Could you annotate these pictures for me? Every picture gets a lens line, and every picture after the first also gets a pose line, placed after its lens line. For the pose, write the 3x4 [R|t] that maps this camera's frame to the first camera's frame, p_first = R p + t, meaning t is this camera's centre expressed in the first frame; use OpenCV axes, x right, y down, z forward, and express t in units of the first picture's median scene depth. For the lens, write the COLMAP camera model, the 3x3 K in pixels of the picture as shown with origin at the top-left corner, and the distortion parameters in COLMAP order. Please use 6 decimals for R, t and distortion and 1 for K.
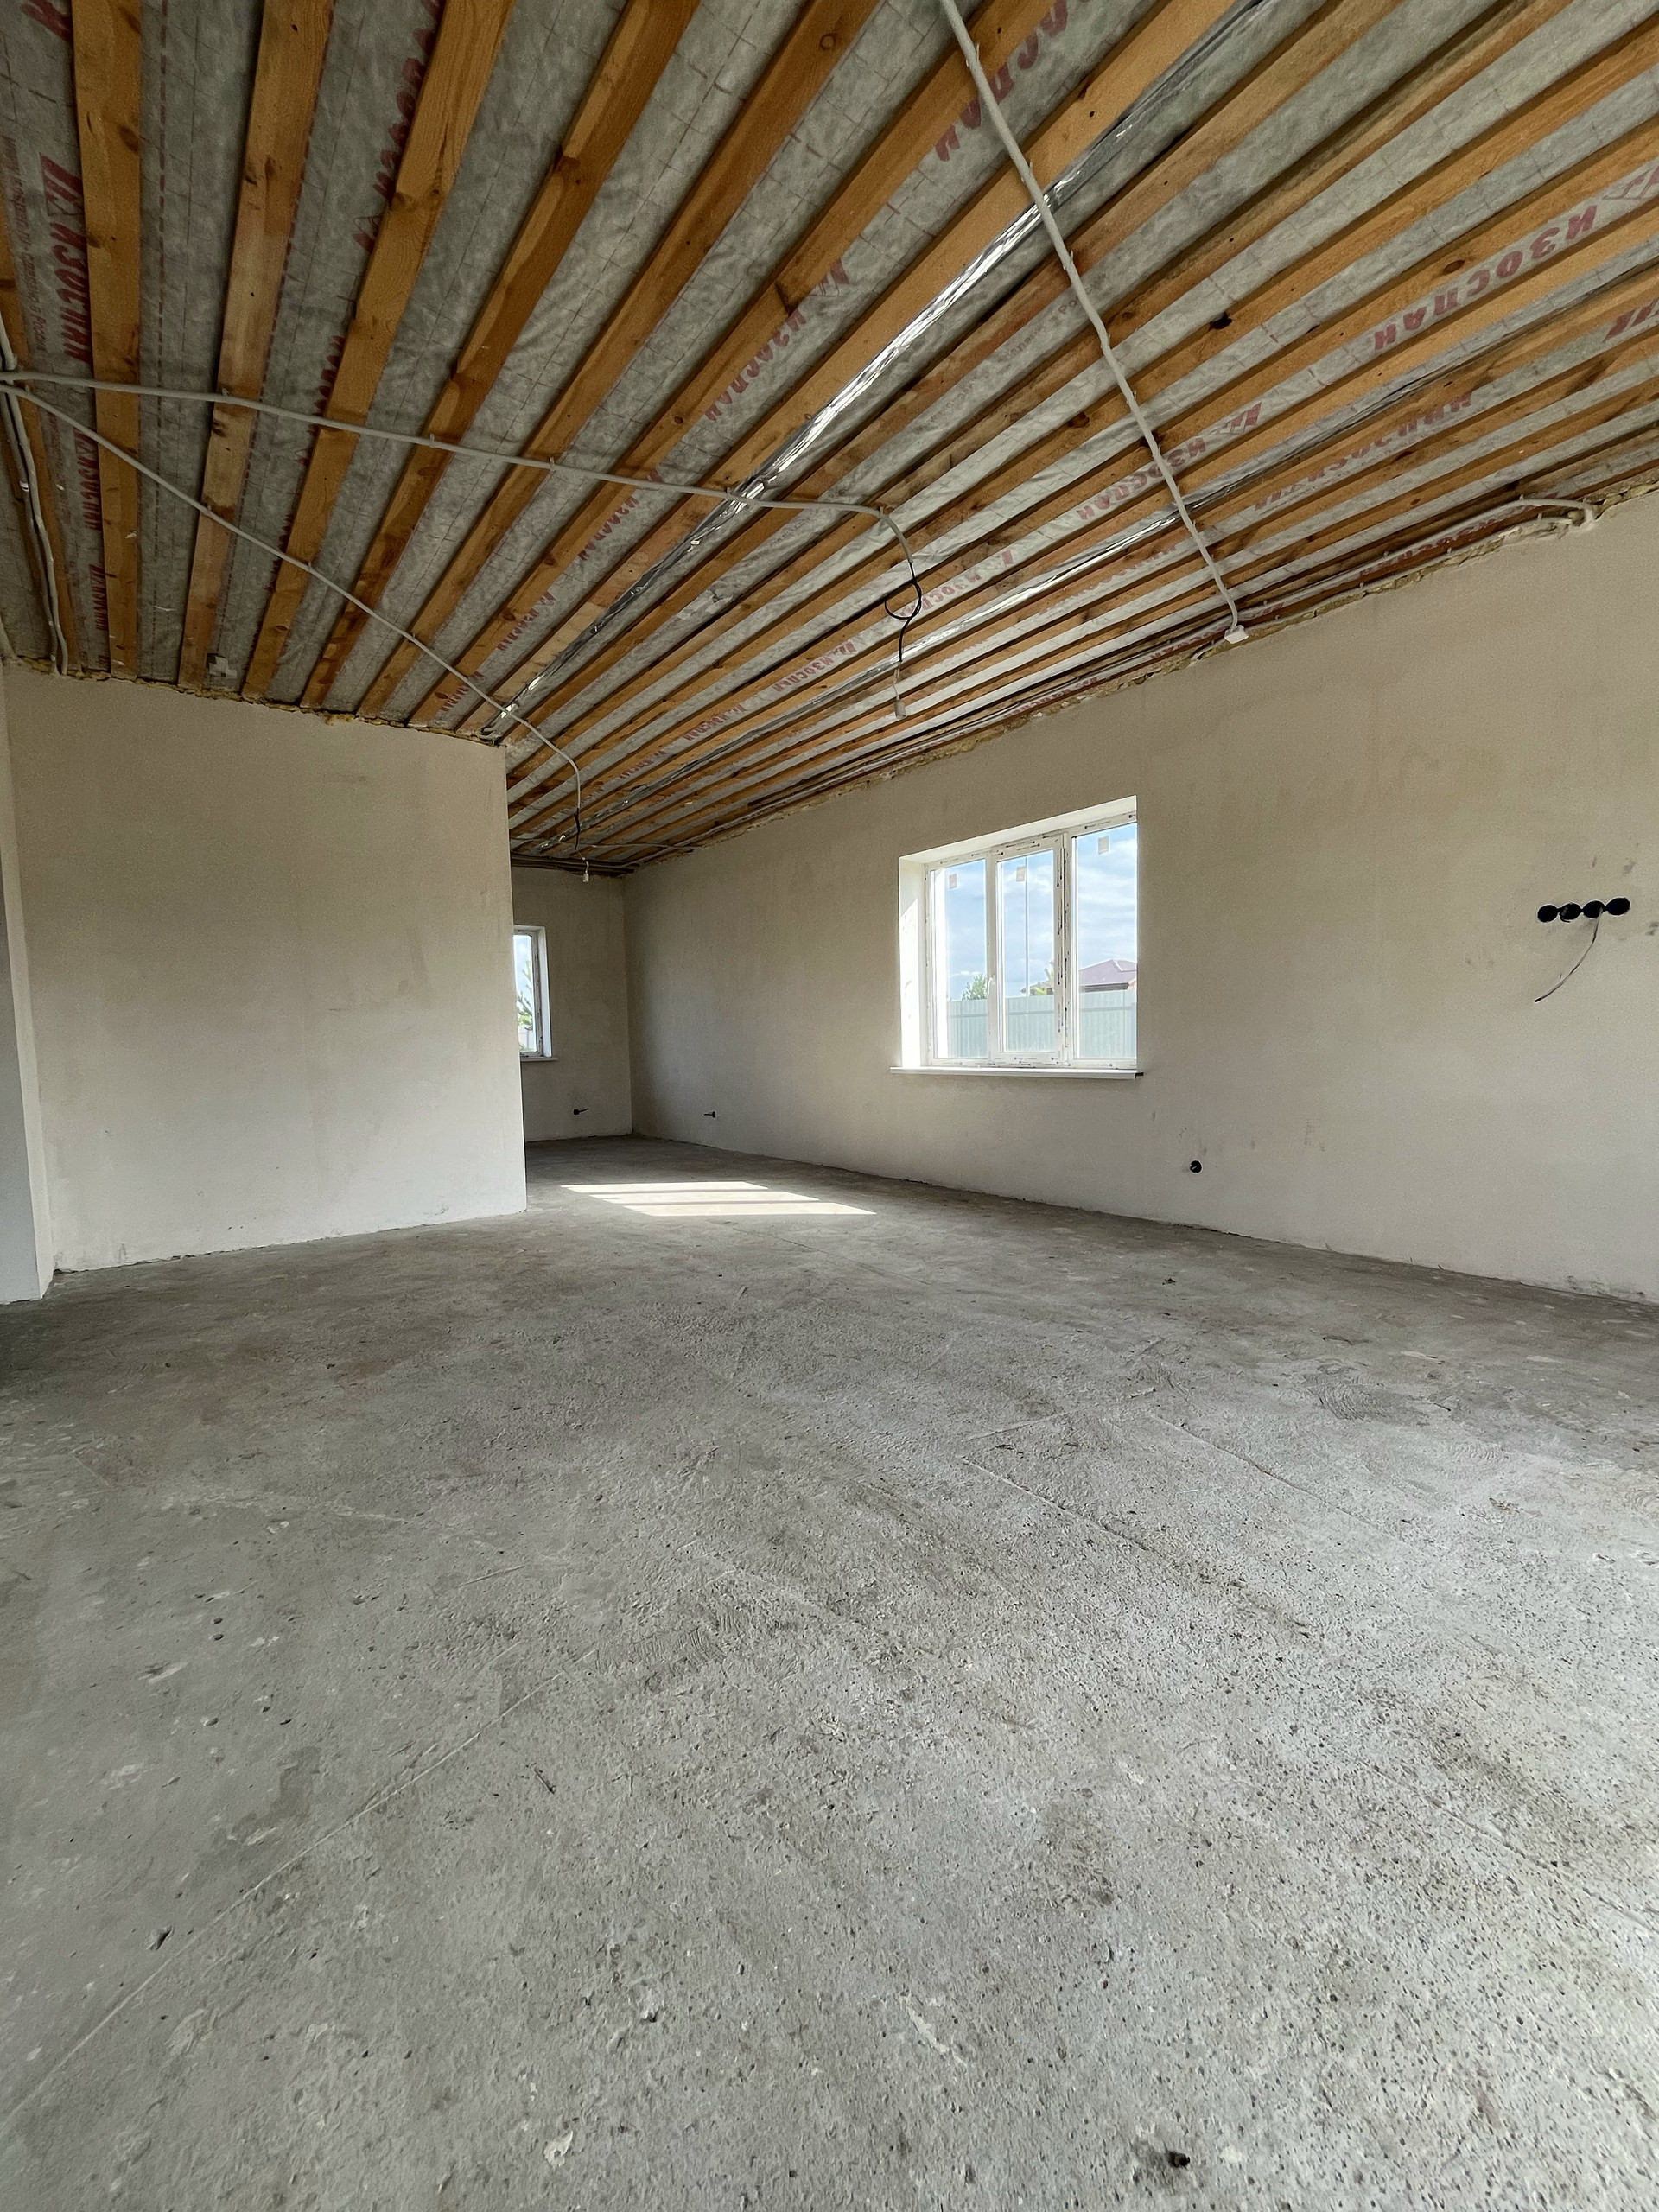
lens RADIAL K [[901.5, 0, 820.1], [0, 901.5, 1101.8], [0, 0, 1]] dist [-0.001922, 0.000226]
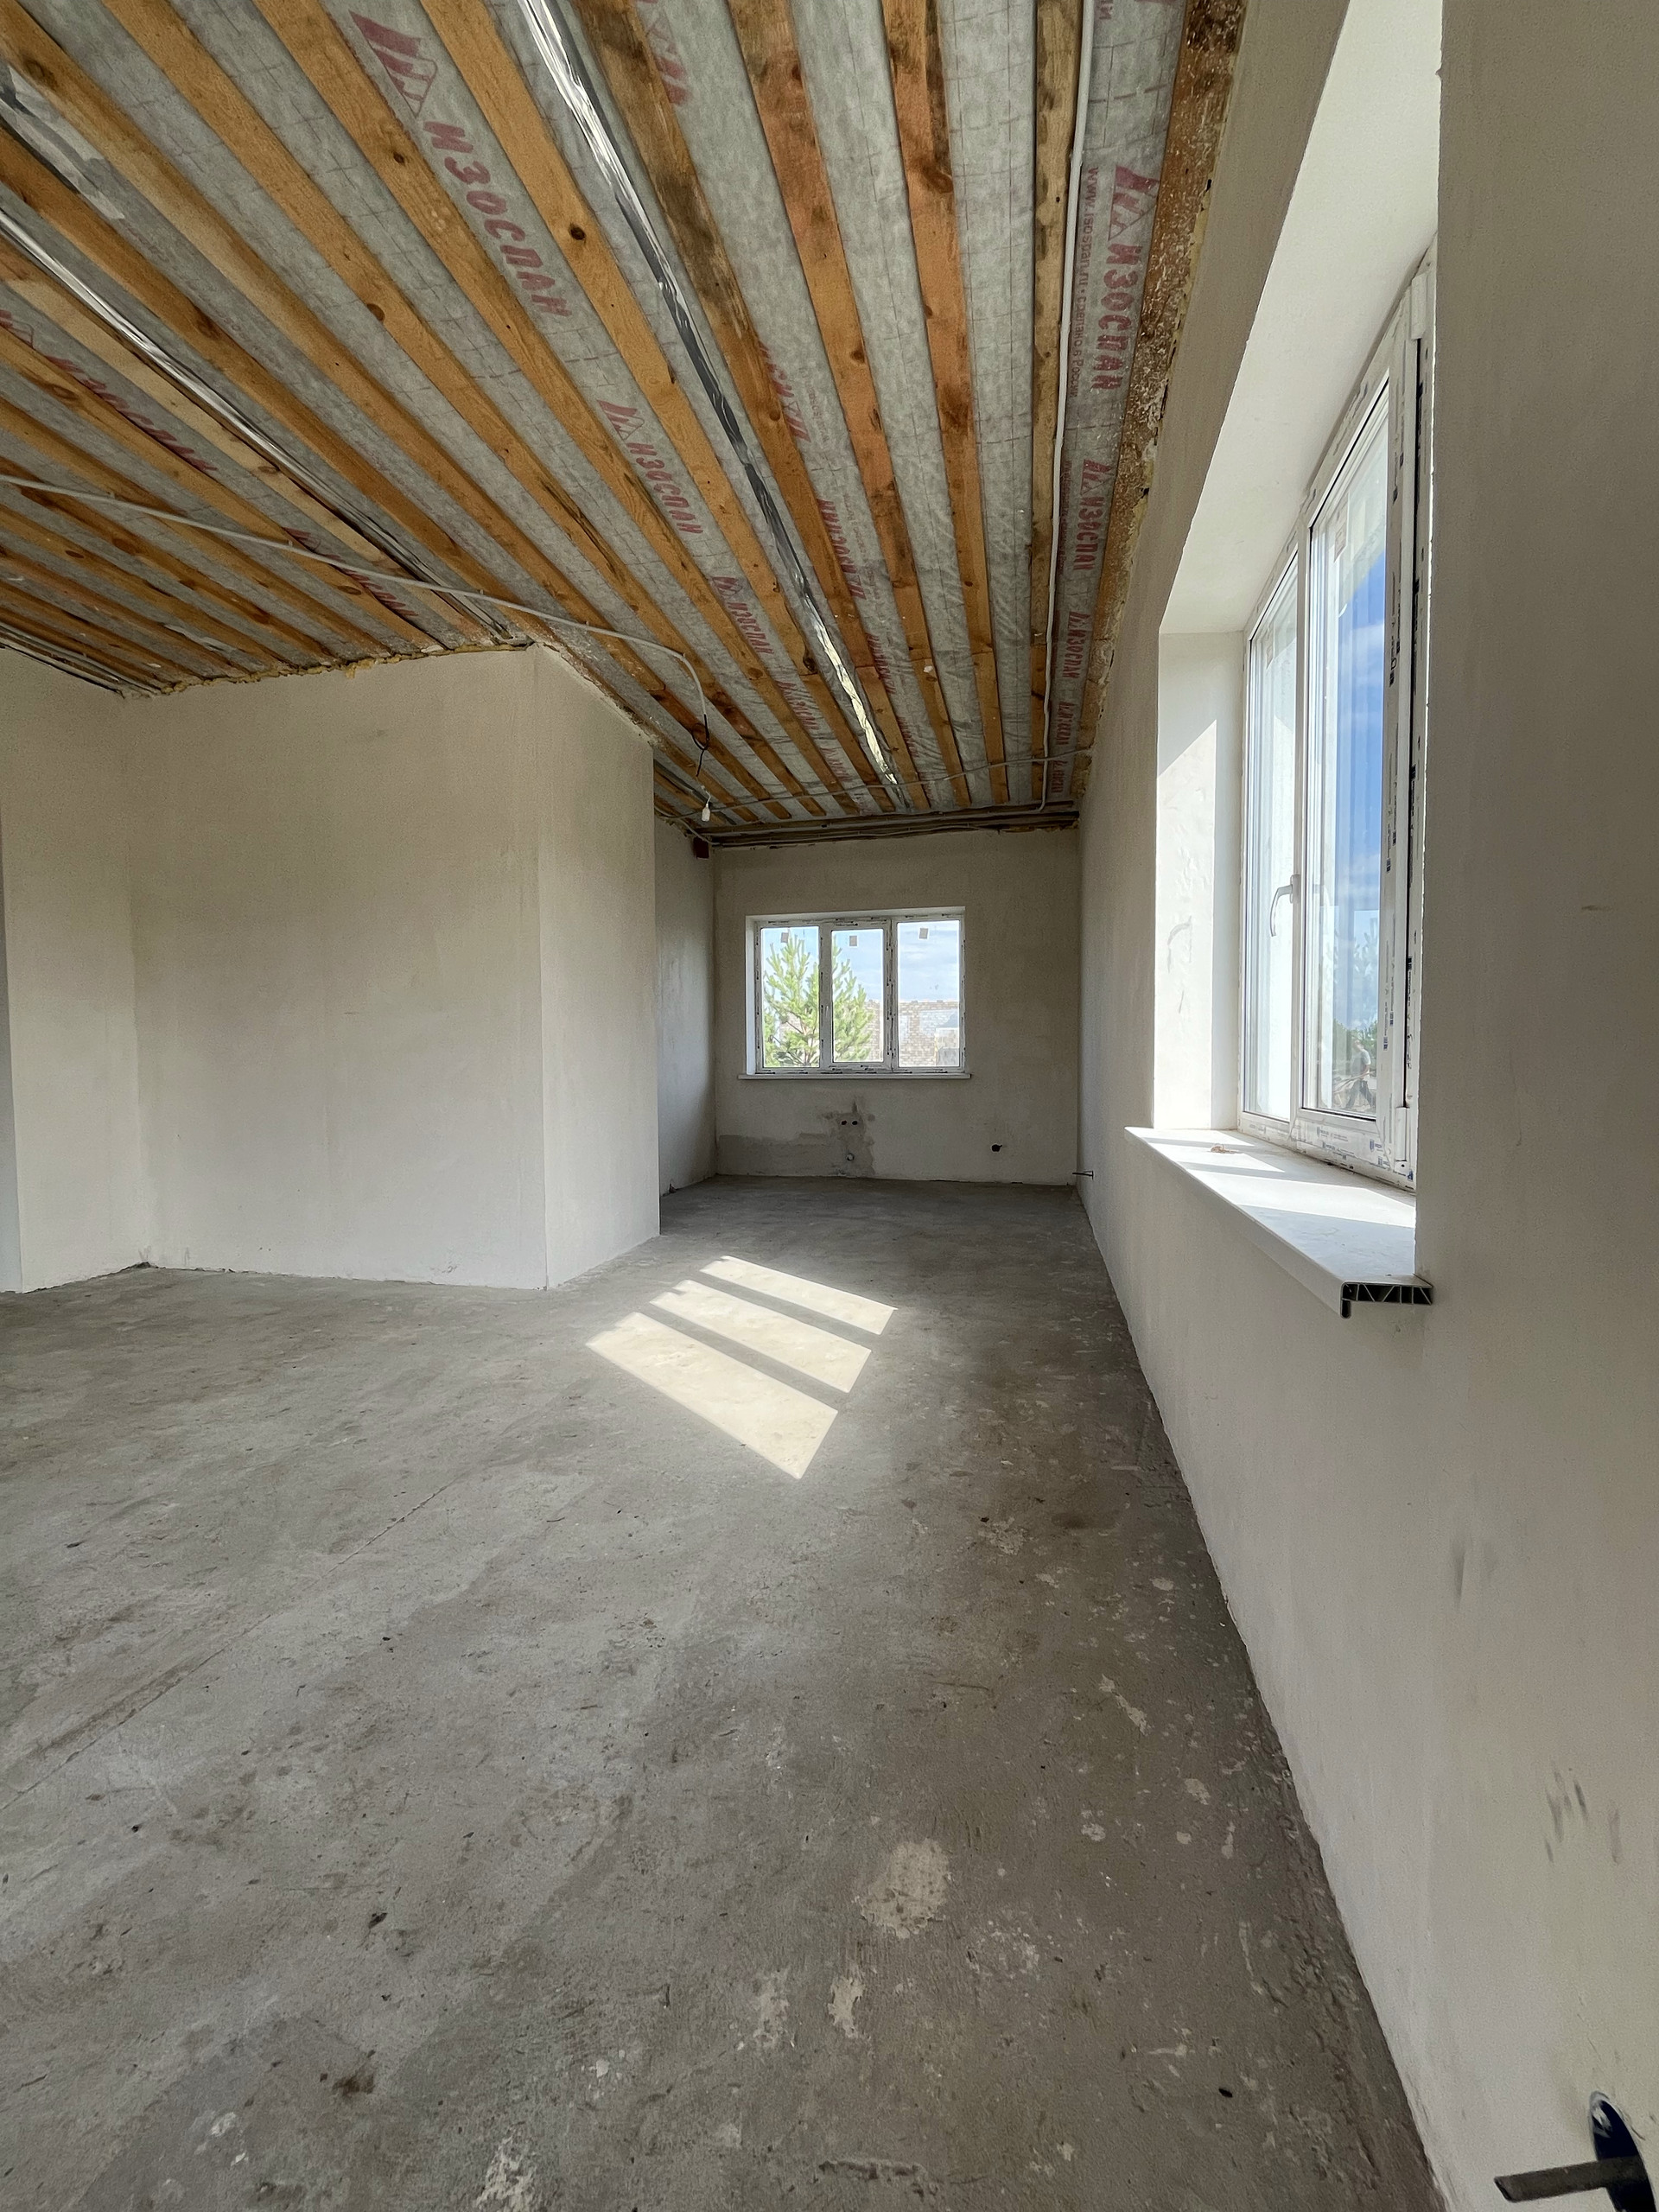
lens RADIAL K [[901.5, 0, 832.0], [0, 901.5, 1104.6], [0, 0, 1]] dist [-0.001922, 0.000226]
pose [[0.656400, 0.058116, -0.752171, 0.554817], [-0.063210, 0.997759, 0.021929, -0.087192], [0.751760, 0.033150, 0.658603, 1.072055]]
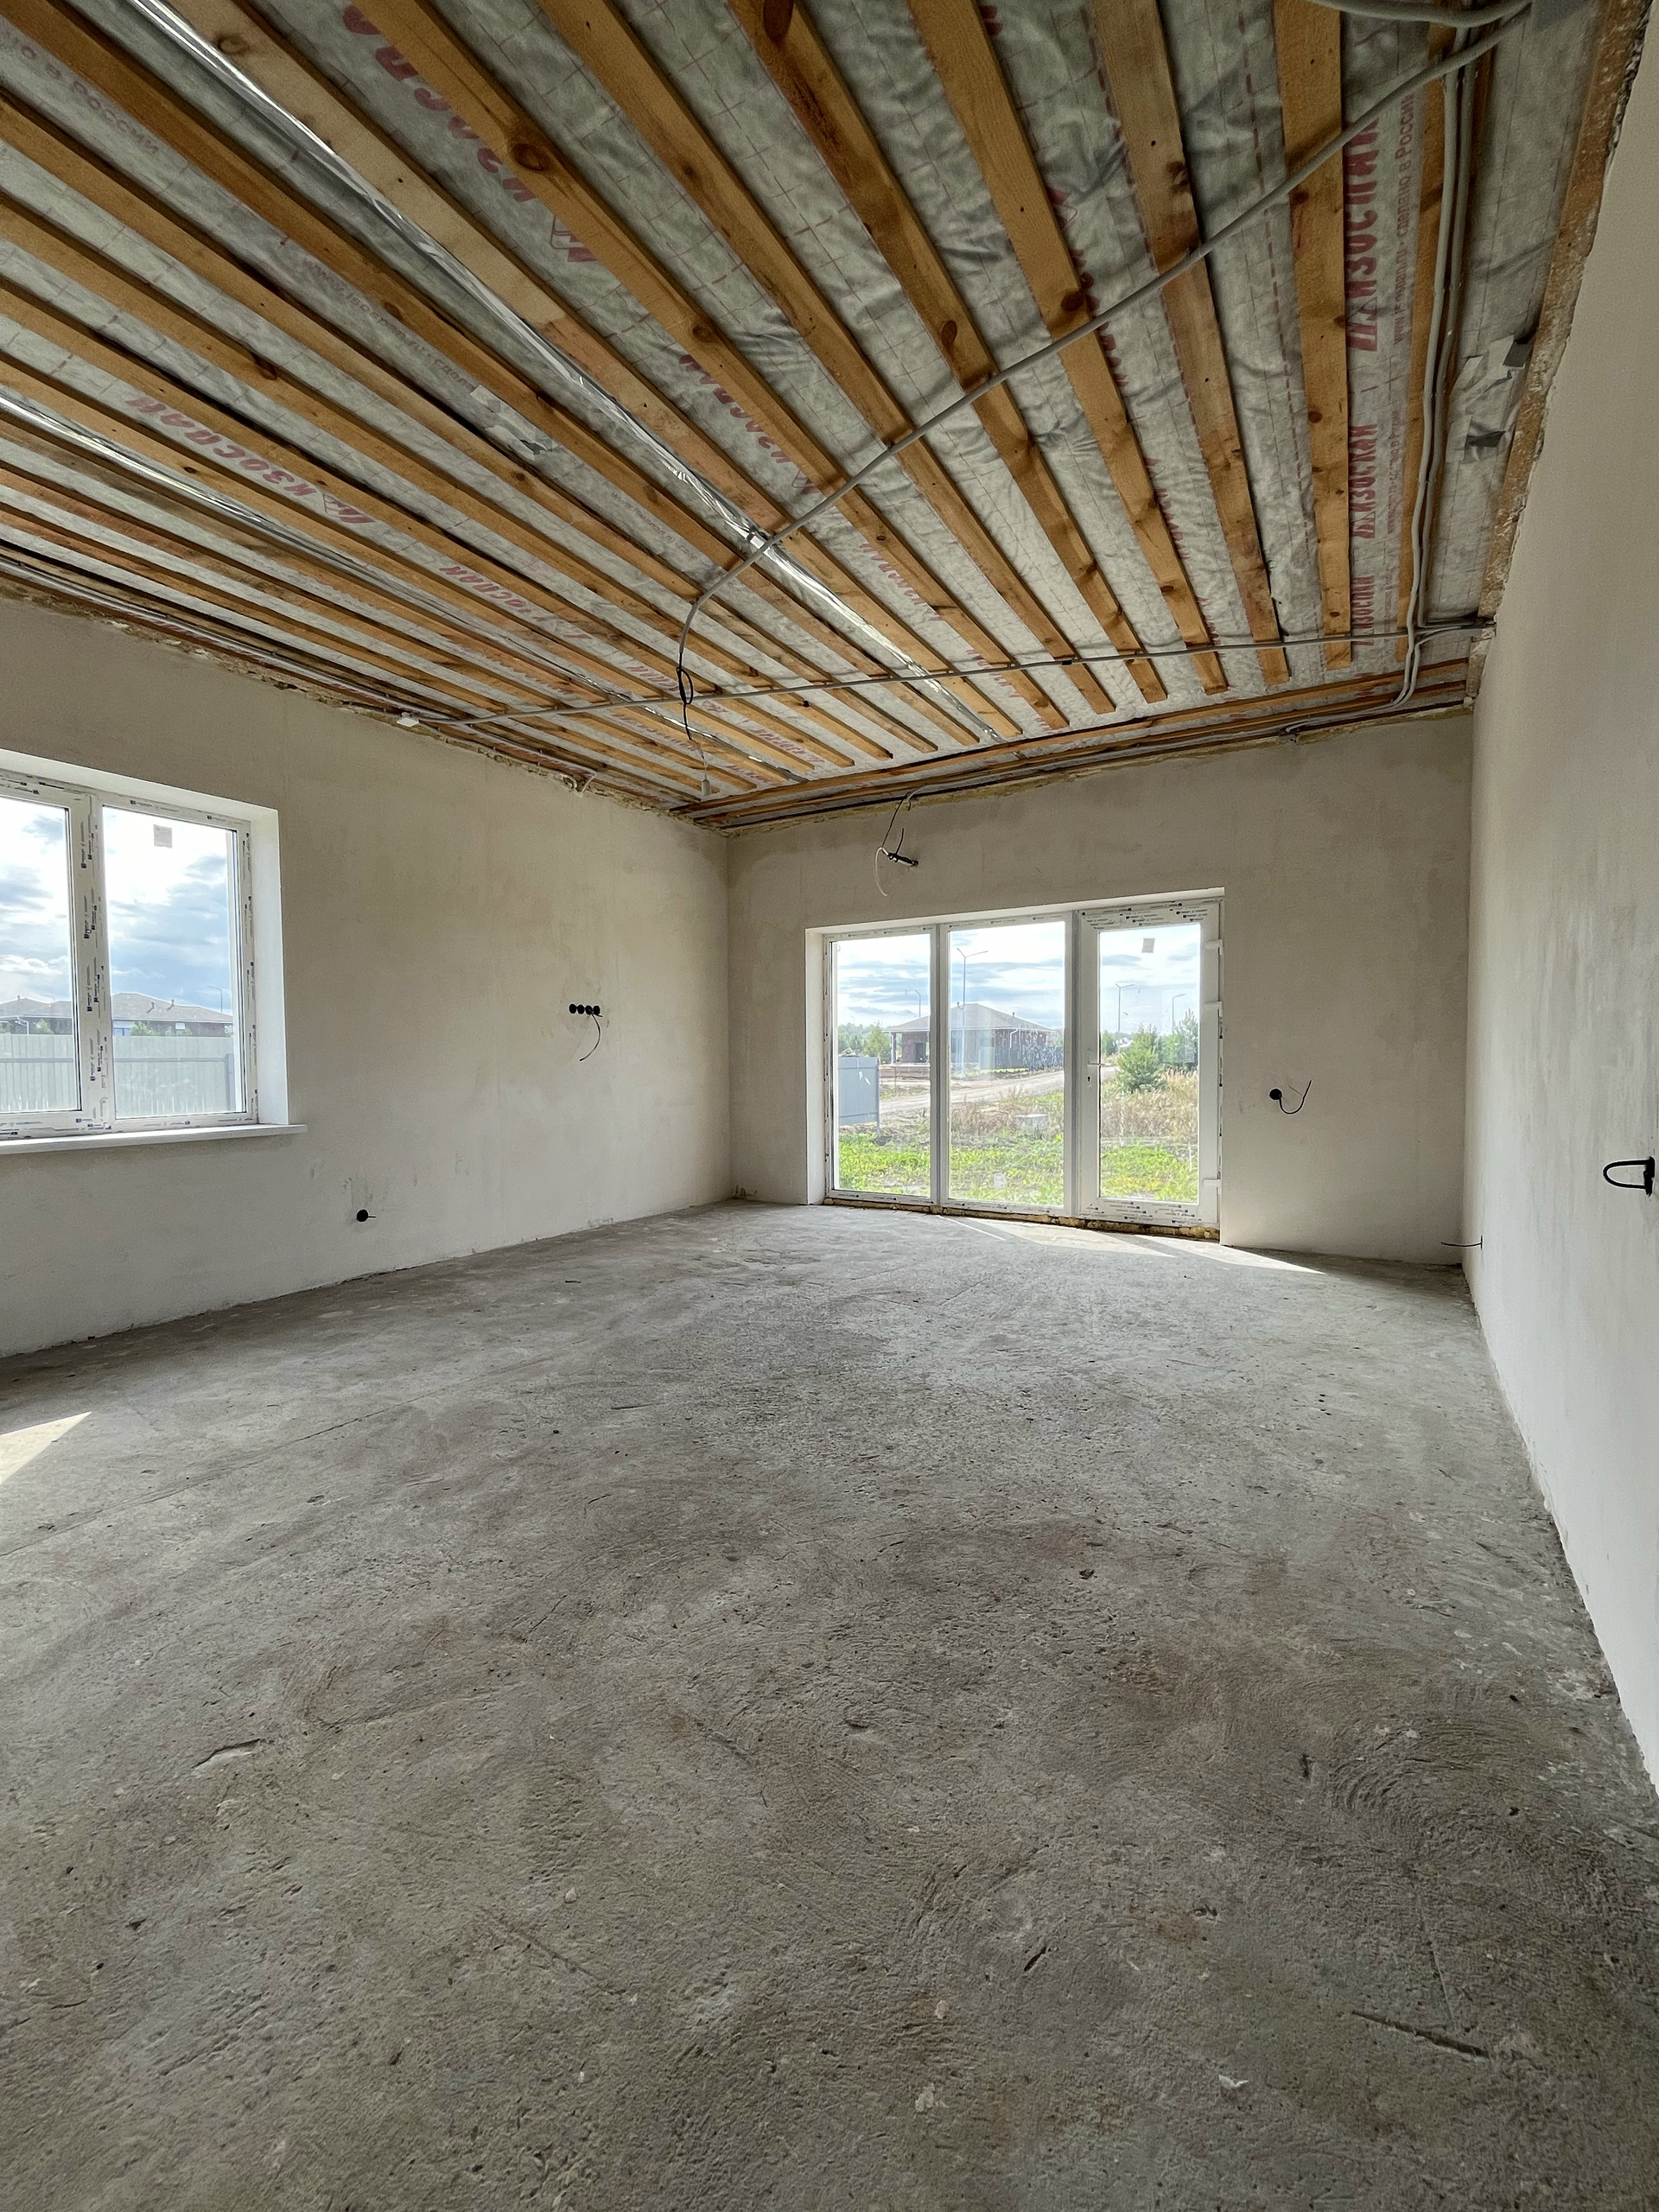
lens RADIAL K [[901.5, 0, 824.8], [0, 901.5, 1102.2], [0, 0, 1]] dist [-0.001922, 0.000226]
pose [[-0.376635, -0.014397, 0.926250, -0.879669], [0.082622, 0.995372, 0.049068, -0.074498], [-0.922670, 0.095009, -0.373702, 1.141000]]
